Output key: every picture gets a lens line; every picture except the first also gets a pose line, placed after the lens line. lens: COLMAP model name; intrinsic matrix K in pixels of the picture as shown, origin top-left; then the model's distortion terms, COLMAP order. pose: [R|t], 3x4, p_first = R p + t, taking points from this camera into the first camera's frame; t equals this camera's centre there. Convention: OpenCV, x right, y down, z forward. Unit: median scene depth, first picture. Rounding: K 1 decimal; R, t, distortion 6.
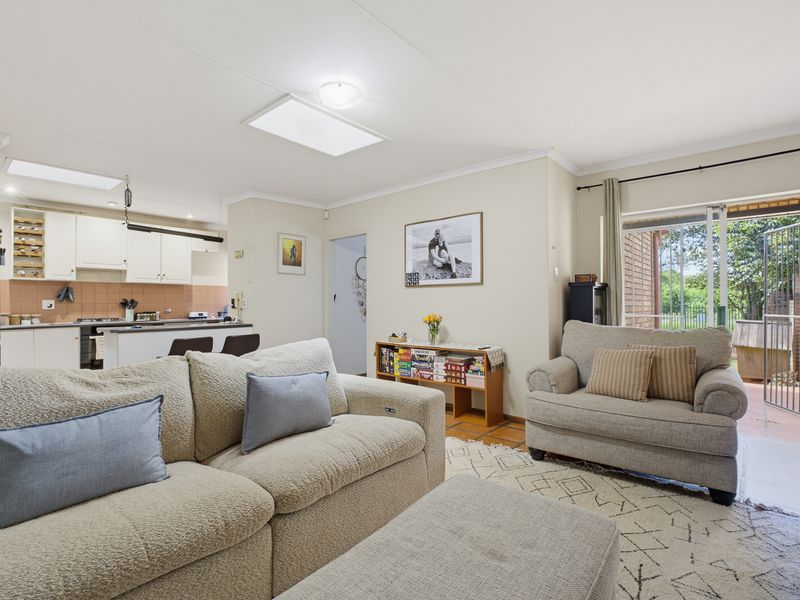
lens RADIAL K [[403.9, 0, 399.0], [0, 403.9, 296.8], [0, 0, 1]] dist [-0.001281, -0.000957]
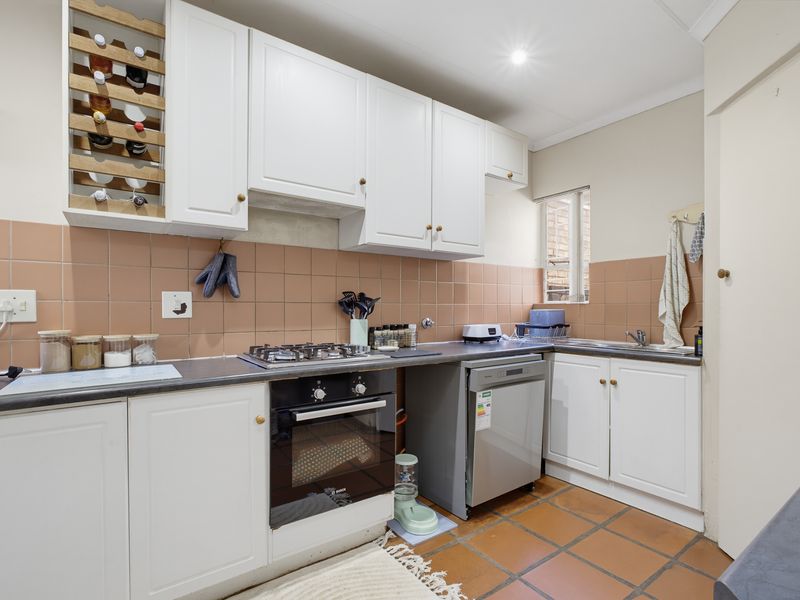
lens RADIAL K [[424.7, 0, 401.9], [0, 424.7, 305.1], [0, 0, 1]] dist [-0.005177, -0.000199]
pose [[0.973762, 0.008083, -0.227423, -0.610328], [-0.004435, 0.999853, 0.016548, 0.013322], [0.227524, -0.015105, 0.973655, 0.703503]]
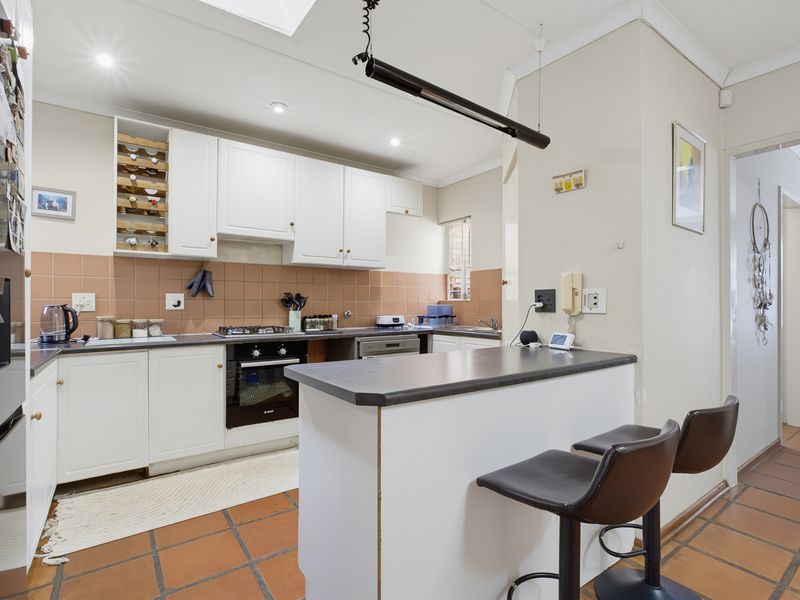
lens RADIAL K [[427.0, 0, 398.3], [0, 427.0, 296.6], [0, 0, 1]] dist [0.001938, 0.000059]
pose [[0.970803, 0.006075, -0.239800, -0.428734], [-0.004887, 0.999973, 0.005549, 0.008001], [0.239827, -0.004215, 0.970806, 0.502349]]
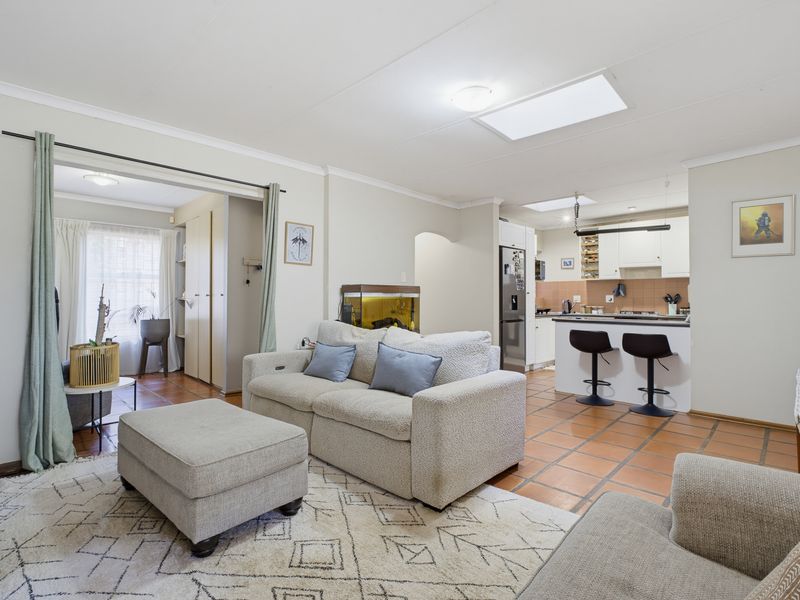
lens RADIAL K [[409.9, 0, 408.8], [0, 409.9, 297.7], [0, 0, 1]] dist [-0.001019, 0.000228]
pose [[-0.052739, 0.002756, -0.998605, 0.456607], [0.016571, 0.999861, 0.001884, 0.003075], [0.998471, -0.016449, -0.052777, 0.442643]]
